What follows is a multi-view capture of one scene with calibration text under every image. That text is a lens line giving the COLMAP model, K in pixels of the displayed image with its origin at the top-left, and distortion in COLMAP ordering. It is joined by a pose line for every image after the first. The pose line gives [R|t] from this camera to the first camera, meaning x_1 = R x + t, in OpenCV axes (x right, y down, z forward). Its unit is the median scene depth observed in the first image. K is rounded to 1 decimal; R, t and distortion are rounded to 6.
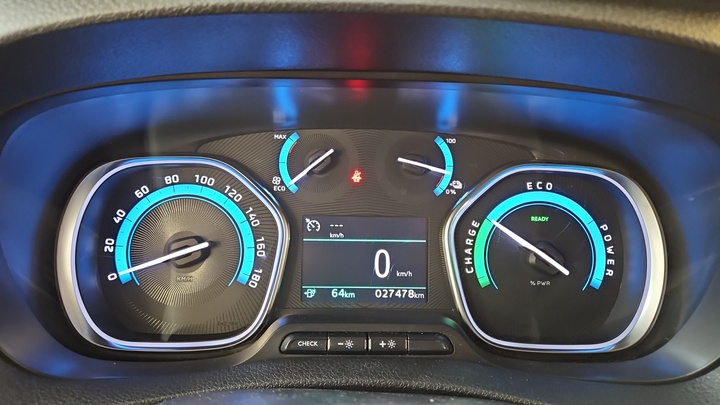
lens RADIAL K [[481.7, 0, 361.7], [0, 481.7, 206.2], [0, 0, 1]] dist [0.008554, -0.028258]
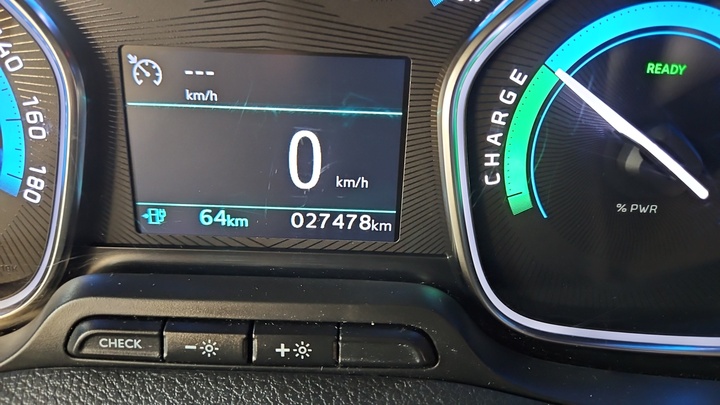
lens RADIAL K [[481.7, 0, 361.7], [0, 481.7, 206.2], [0, 0, 1]] dist [0.008554, -0.028258]
pose [[0.998876, 0.036882, -0.029758, 0.113244], [-0.023918, 0.934445, 0.355302, -0.006189], [0.040912, -0.354191, 0.934278, 0.552939]]
